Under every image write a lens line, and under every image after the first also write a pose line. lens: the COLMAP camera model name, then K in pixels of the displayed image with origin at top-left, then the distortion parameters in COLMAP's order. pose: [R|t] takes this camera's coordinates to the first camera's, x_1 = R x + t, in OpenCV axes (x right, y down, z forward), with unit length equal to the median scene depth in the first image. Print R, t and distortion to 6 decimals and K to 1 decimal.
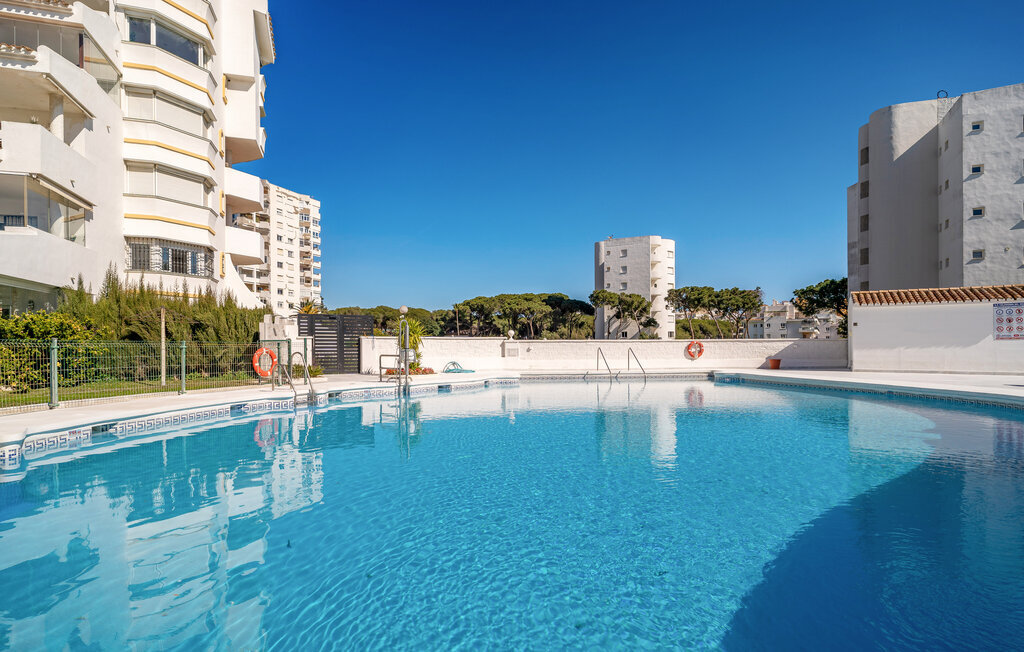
lens RADIAL K [[537.2, 0, 498.5], [0, 537.2, 342.6], [0, 0, 1]] dist [-0.001831, -0.000203]
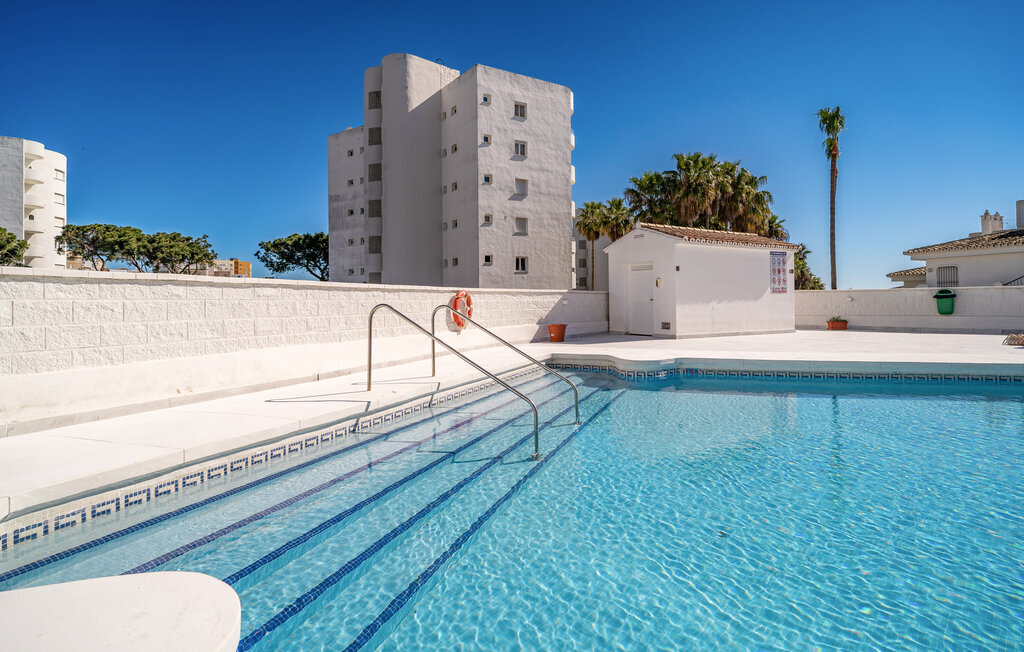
lens RADIAL K [[533.0, 0, 511.8], [0, 533.0, 296.9], [0, 0, 1]] dist [-0.000306, 0.000404]
pose [[0.470178, 0.011096, 0.882502, -0.012132], [0.003396, 0.999891, -0.014382, 0.004939], [-0.882565, 0.009759, 0.470089, 0.401366]]
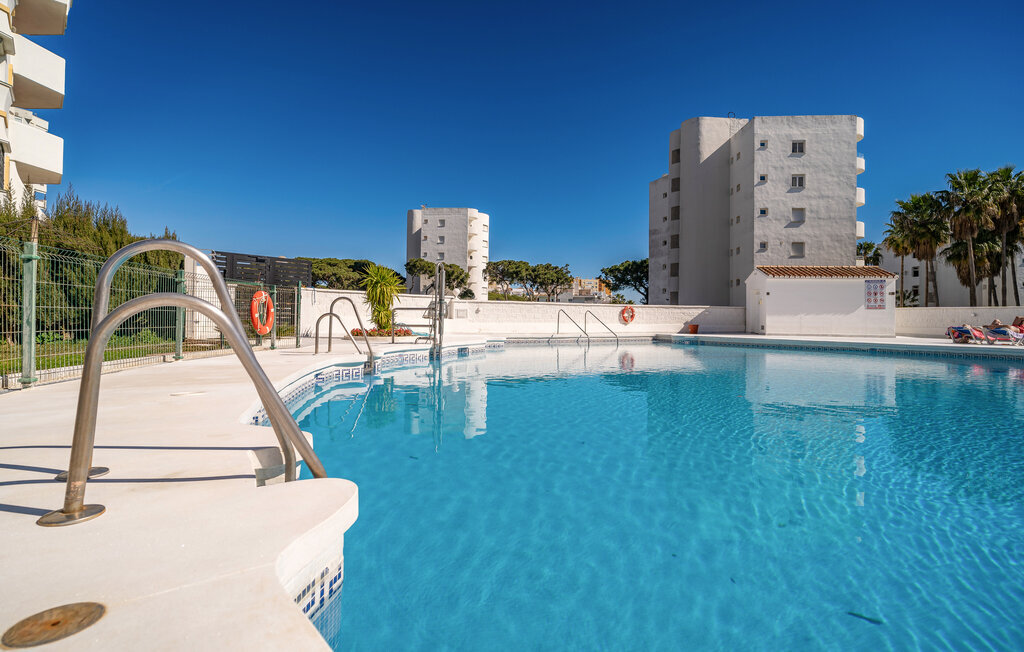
lens RADIAL K [[540.6, 0, 511.6], [0, 540.6, 306.4], [0, 0, 1]] dist [-0.004456, -0.000517]
pose [[0.908775, 0.024988, 0.416537, -0.142039], [-0.018436, 0.999635, -0.019745, 0.011826], [-0.416878, 0.010264, 0.908904, 0.085610]]
